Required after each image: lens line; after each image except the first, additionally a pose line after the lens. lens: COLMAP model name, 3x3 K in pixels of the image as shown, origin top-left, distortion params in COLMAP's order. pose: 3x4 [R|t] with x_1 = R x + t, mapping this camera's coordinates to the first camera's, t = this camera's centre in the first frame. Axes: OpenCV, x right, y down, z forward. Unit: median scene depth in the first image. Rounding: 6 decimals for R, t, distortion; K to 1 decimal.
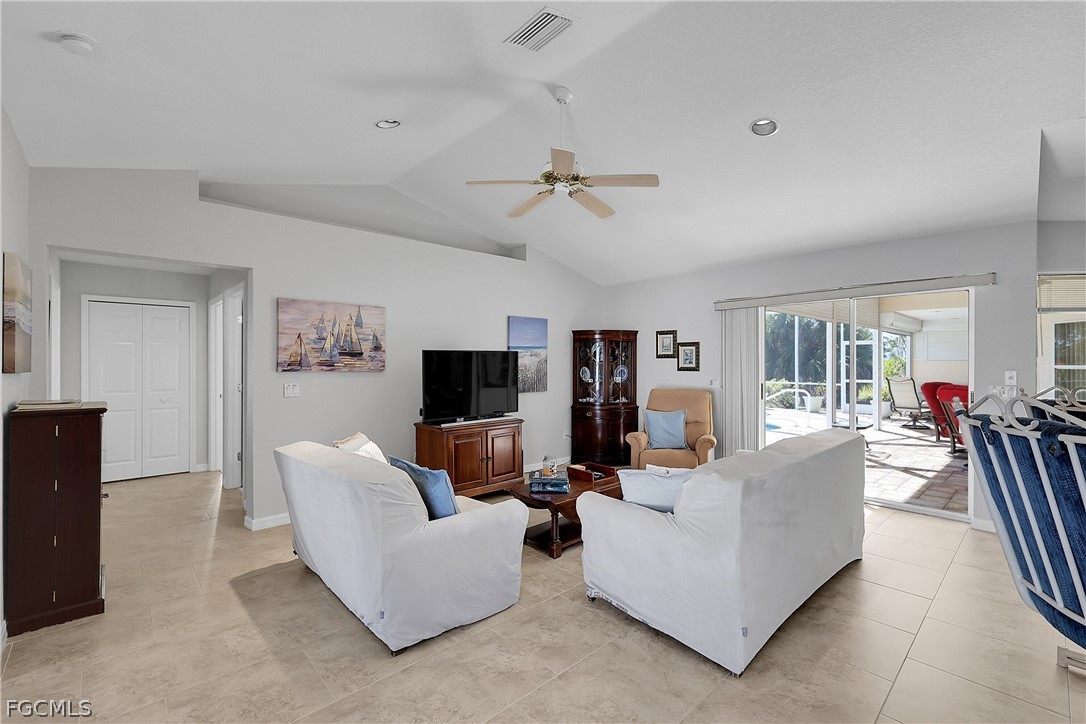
lens RADIAL K [[471.7, 0, 541.6], [0, 471.7, 359.3], [0, 0, 1]] dist [0.005847, -0.000998]
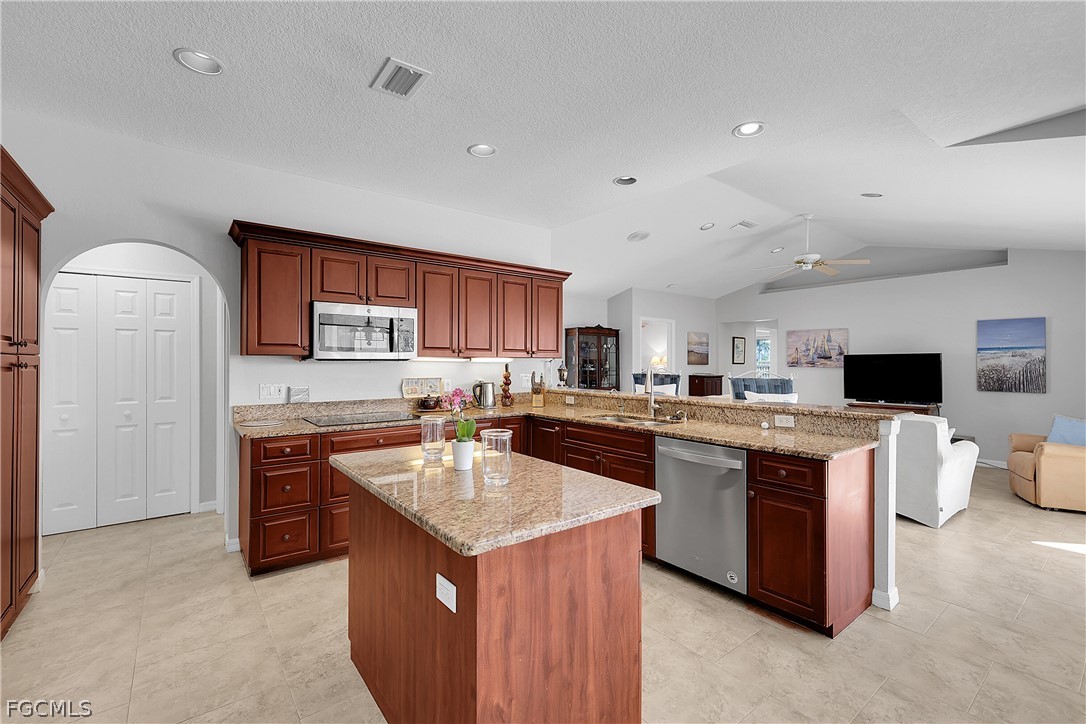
lens RADIAL K [[471.7, 0, 546.2], [0, 471.7, 358.1], [0, 0, 1]] dist [0.005847, -0.000998]
pose [[-0.074987, -0.008131, -0.997151, 1.469863], [0.002865, 0.999961, -0.008370, 0.002898], [0.997180, -0.003484, -0.074961, 0.089823]]
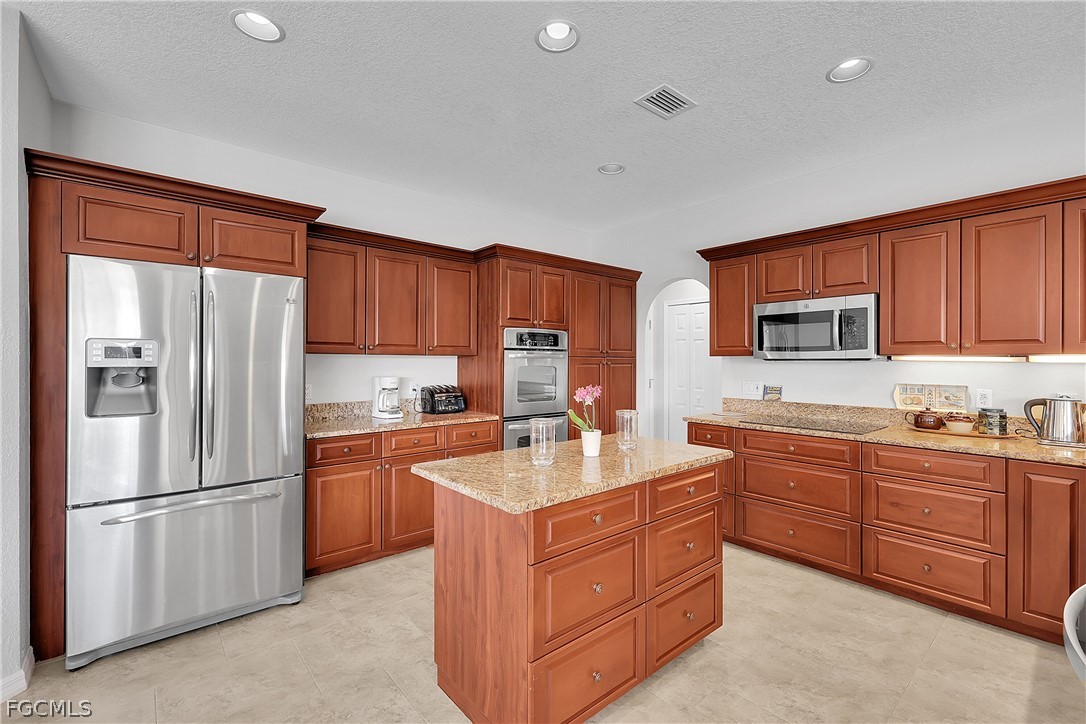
lens RADIAL K [[471.7, 0, 549.0], [0, 471.7, 361.0], [0, 0, 1]] dist [0.005847, -0.000998]
pose [[-0.999570, -0.000821, 0.029304, 1.070505], [-0.001016, 0.999977, -0.006656, 0.005333], [-0.029297, -0.006683, -0.999548, 0.476544]]
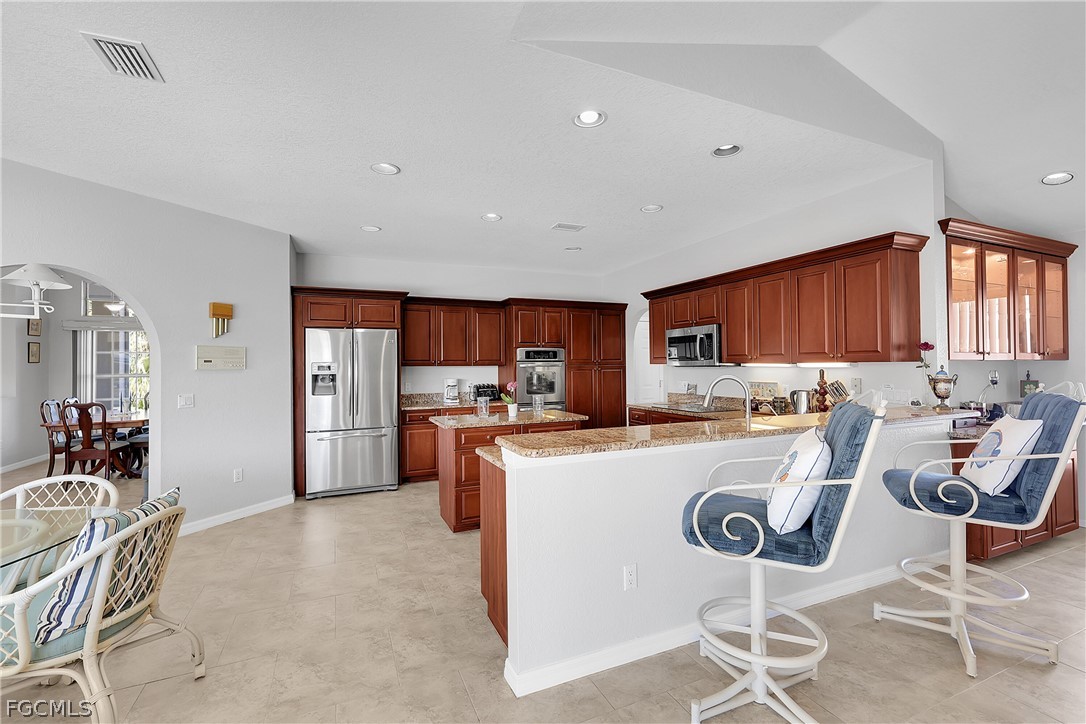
lens RADIAL K [[471.7, 0, 545.4], [0, 471.7, 363.2], [0, 0, 1]] dist [0.005847, -0.000998]
pose [[-0.948154, 0.012502, 0.317565, 0.655945], [0.009346, 0.999891, -0.011461, 0.000047], [-0.317674, -0.007899, -0.948167, 0.912731]]
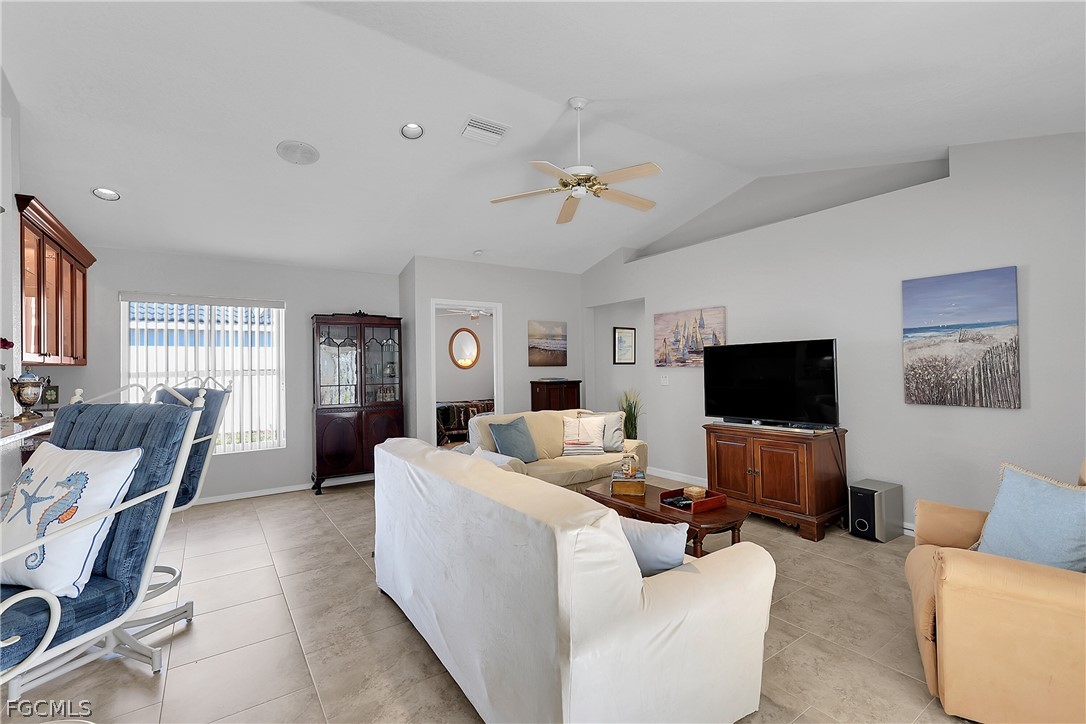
lens RADIAL K [[471.7, 0, 548.1], [0, 471.7, 361.5], [0, 0, 1]] dist [0.005847, -0.000998]
pose [[-0.125895, -0.004529, -0.992033, 0.815034], [0.023188, 0.999703, -0.007507, 0.012892], [0.991772, -0.023949, -0.125753, 0.792354]]
